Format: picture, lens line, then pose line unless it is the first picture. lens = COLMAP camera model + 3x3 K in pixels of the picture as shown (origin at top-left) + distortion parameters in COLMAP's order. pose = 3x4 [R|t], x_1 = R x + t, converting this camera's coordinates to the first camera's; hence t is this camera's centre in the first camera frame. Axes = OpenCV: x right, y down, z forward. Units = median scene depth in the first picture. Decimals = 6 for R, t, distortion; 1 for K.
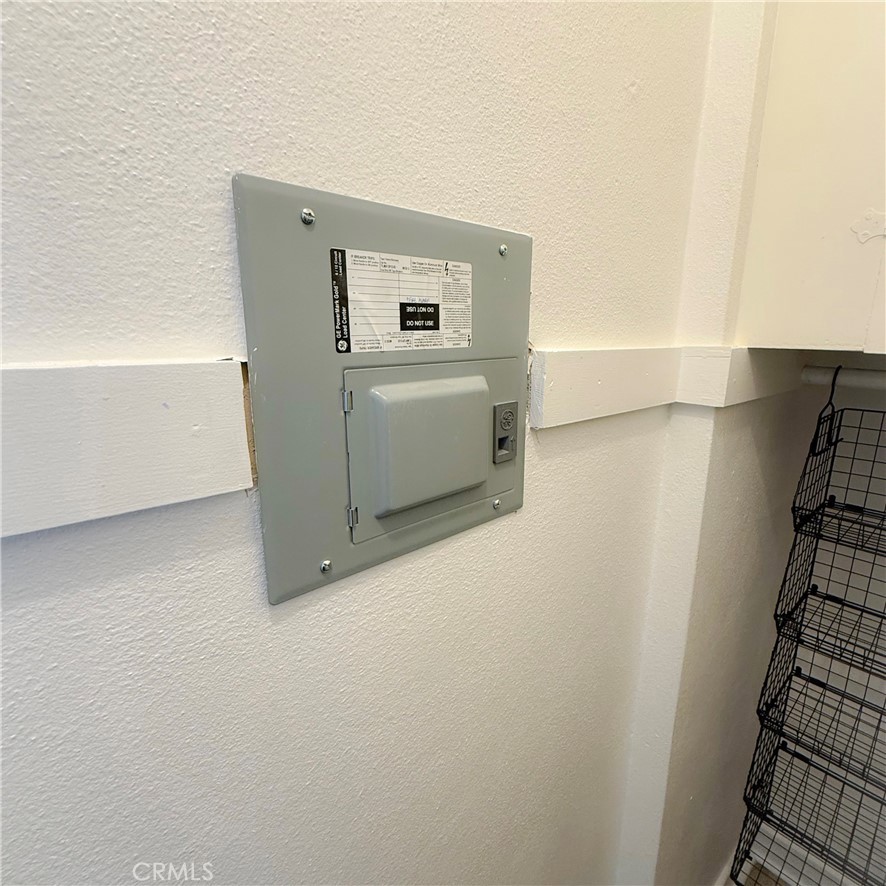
lens RADIAL K [[471.7, 0, 443.0], [0, 471.7, 443.0], [0, 0, 1]] dist [-0.000108, -0.000097]
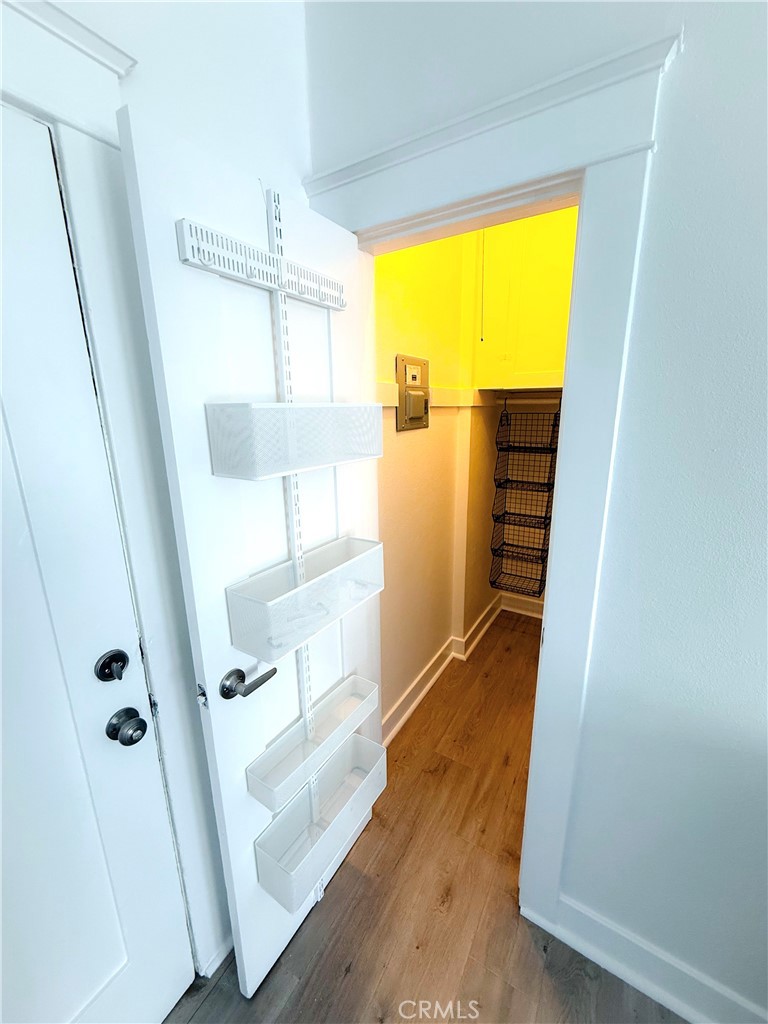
lens RADIAL K [[413.9, 0, 384.0], [0, 413.9, 512.0], [0, 0, 1]] dist [-0.000353, -0.000094]
pose [[0.955388, -0.083375, 0.283342, -1.261388], [0.077528, 0.996483, 0.031811, 0.723596], [-0.284997, -0.008425, 0.958491, -2.290778]]
